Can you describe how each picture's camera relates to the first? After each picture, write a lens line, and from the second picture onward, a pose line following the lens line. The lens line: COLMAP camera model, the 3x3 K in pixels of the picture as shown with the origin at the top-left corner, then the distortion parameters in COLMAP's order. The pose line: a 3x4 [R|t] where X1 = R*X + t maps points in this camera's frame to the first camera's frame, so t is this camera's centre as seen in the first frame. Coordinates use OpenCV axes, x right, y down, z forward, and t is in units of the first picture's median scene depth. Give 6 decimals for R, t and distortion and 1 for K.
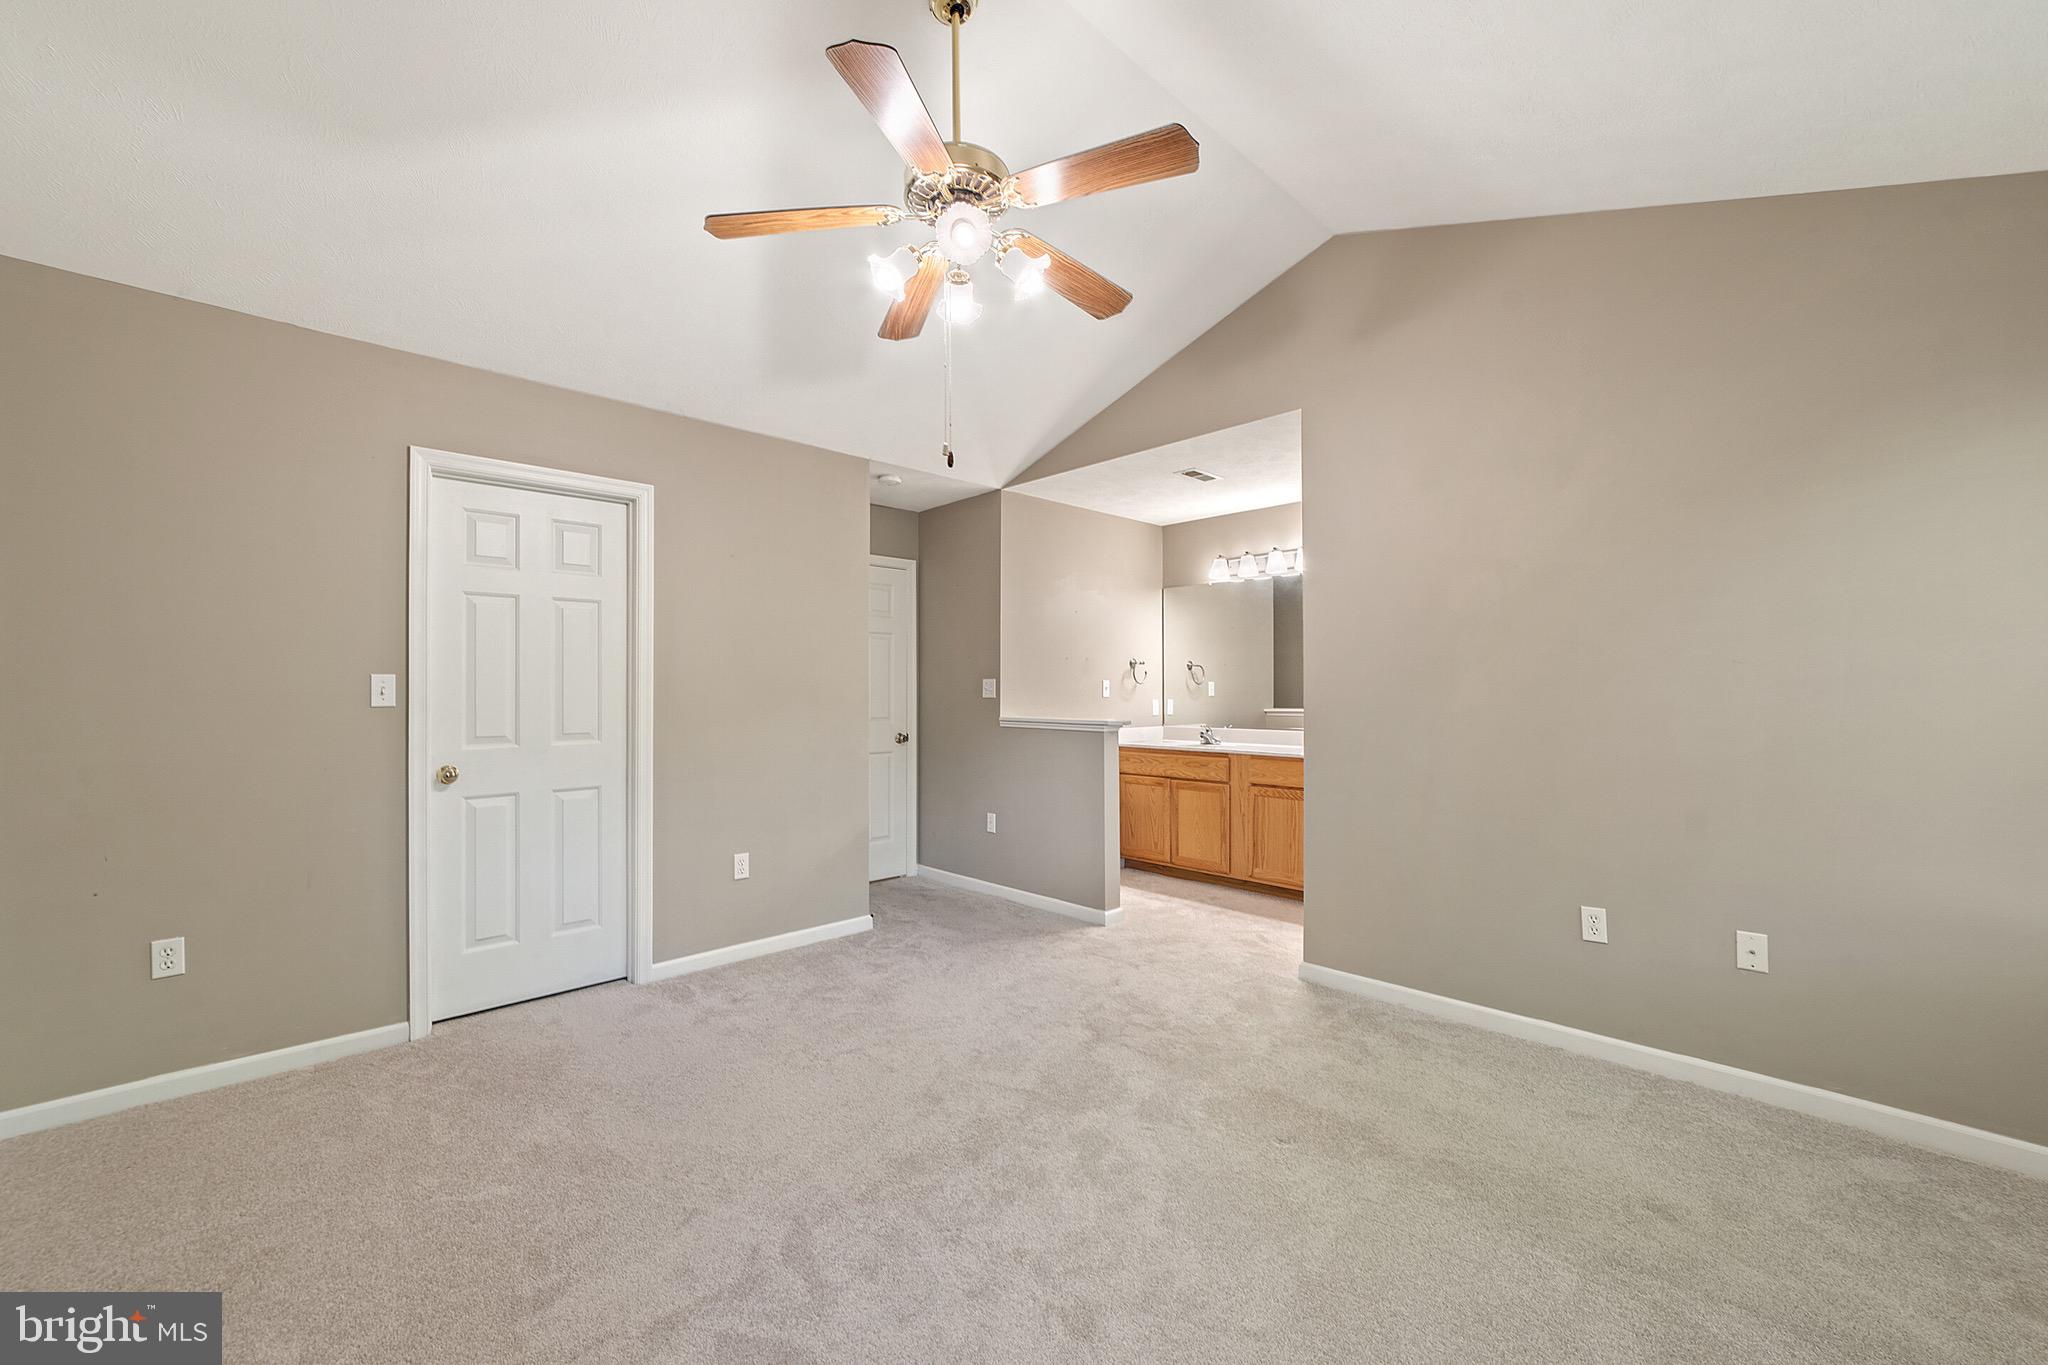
lens RADIAL K [[789.6, 0, 1026.8], [0, 789.6, 689.6], [0, 0, 1]] dist [-0.028381, 0.009343]
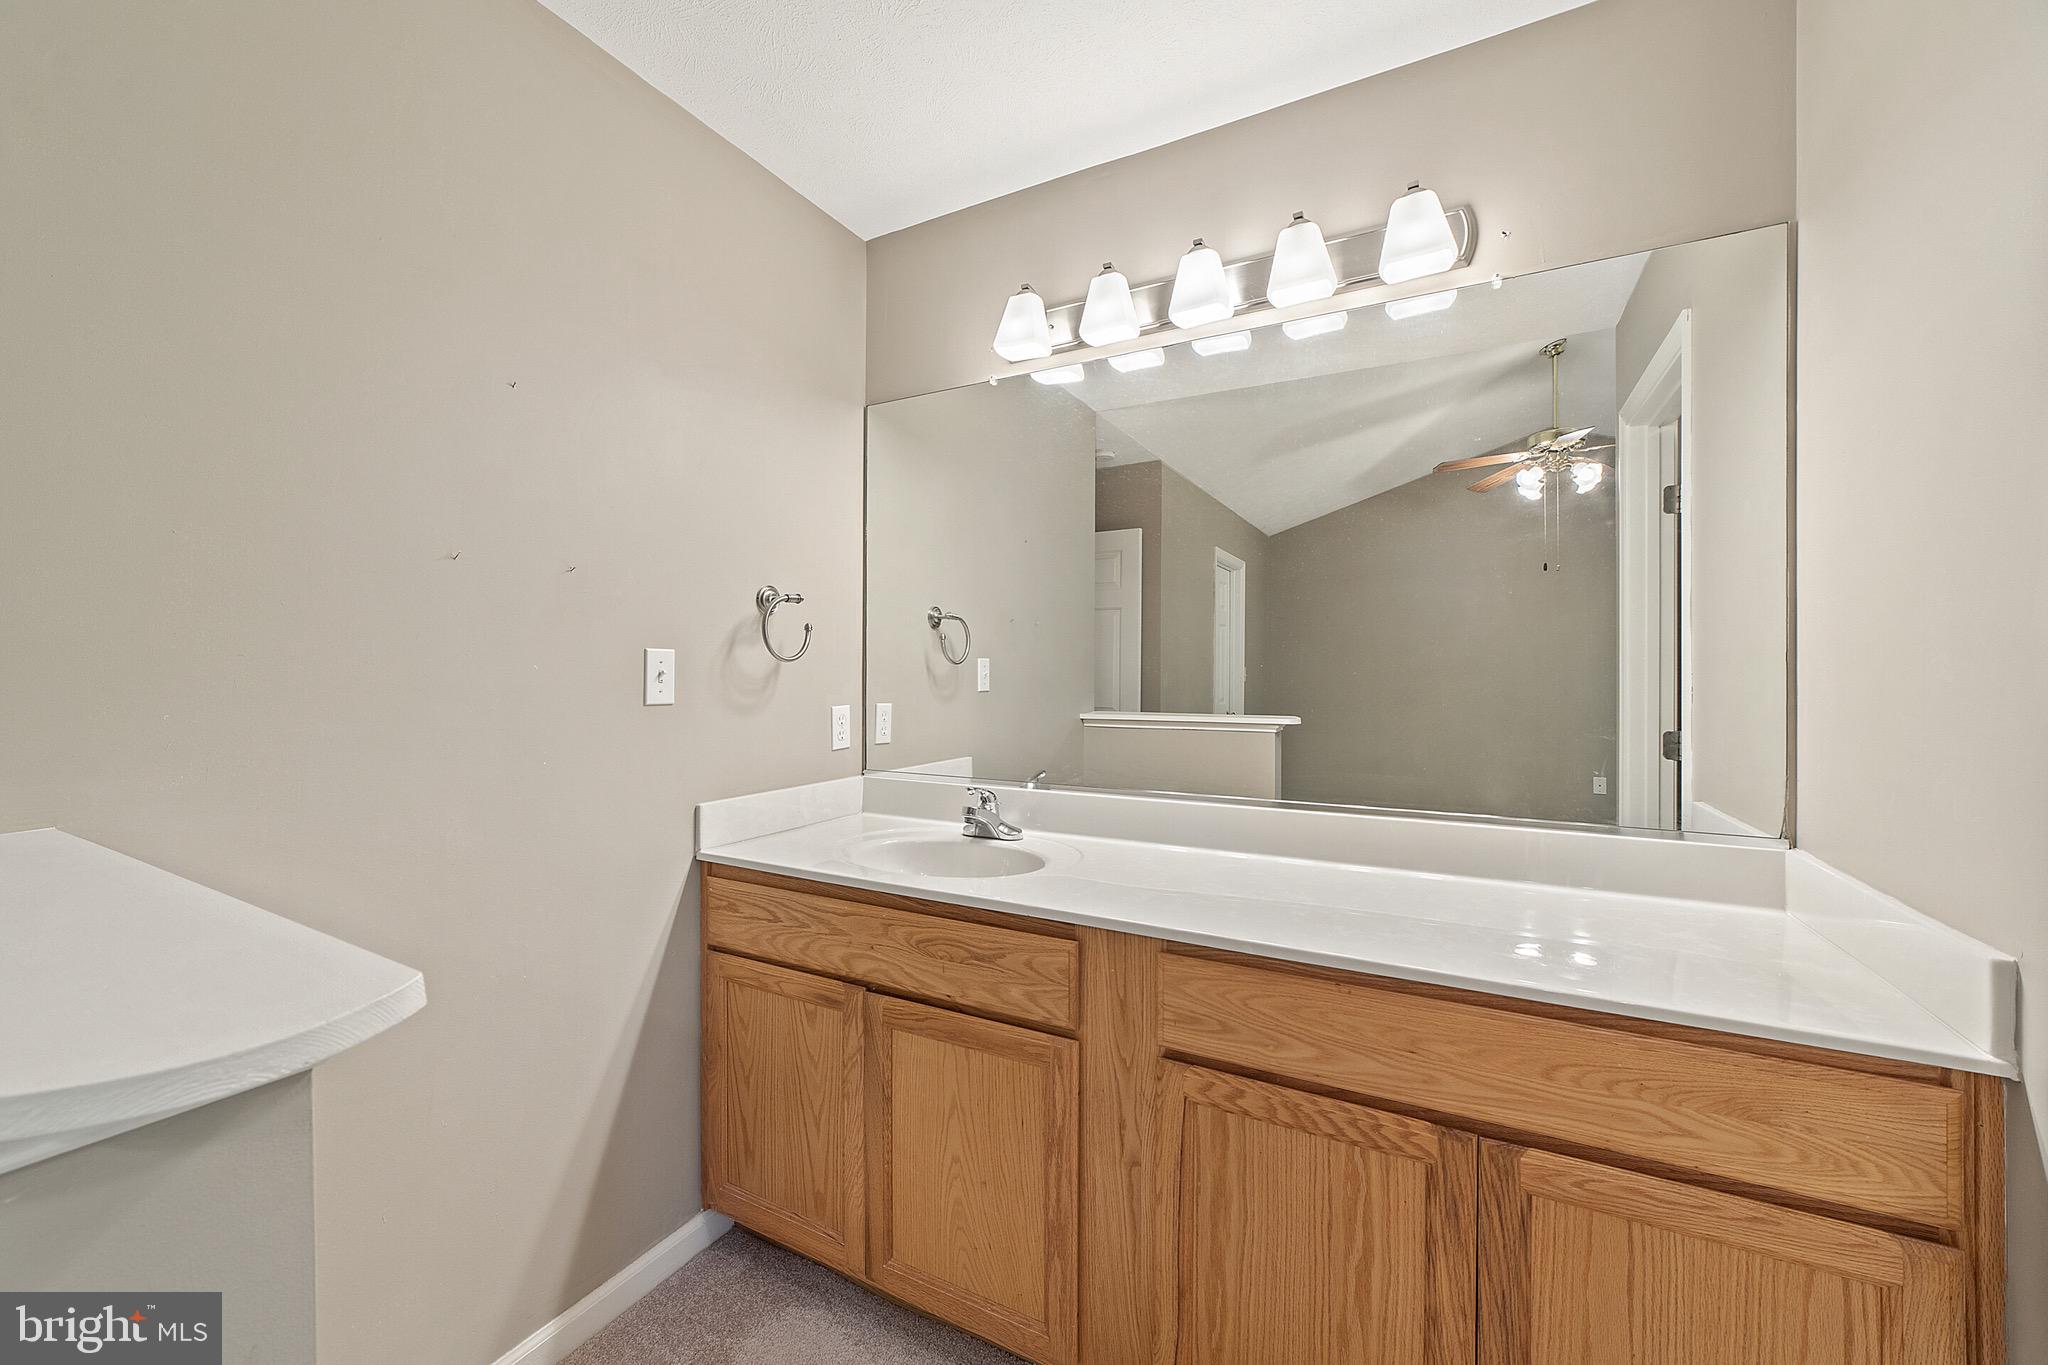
lens RADIAL K [[813.0, 0, 1024.0], [0, 813.0, 682.5], [0, 0, 1]] dist [-0.002667, -0.000106]
pose [[0.952181, -0.000316, 0.305535, 0.134896], [-0.004050, 0.999899, 0.013657, -0.003456], [-0.305509, -0.014241, 0.952083, 0.646716]]
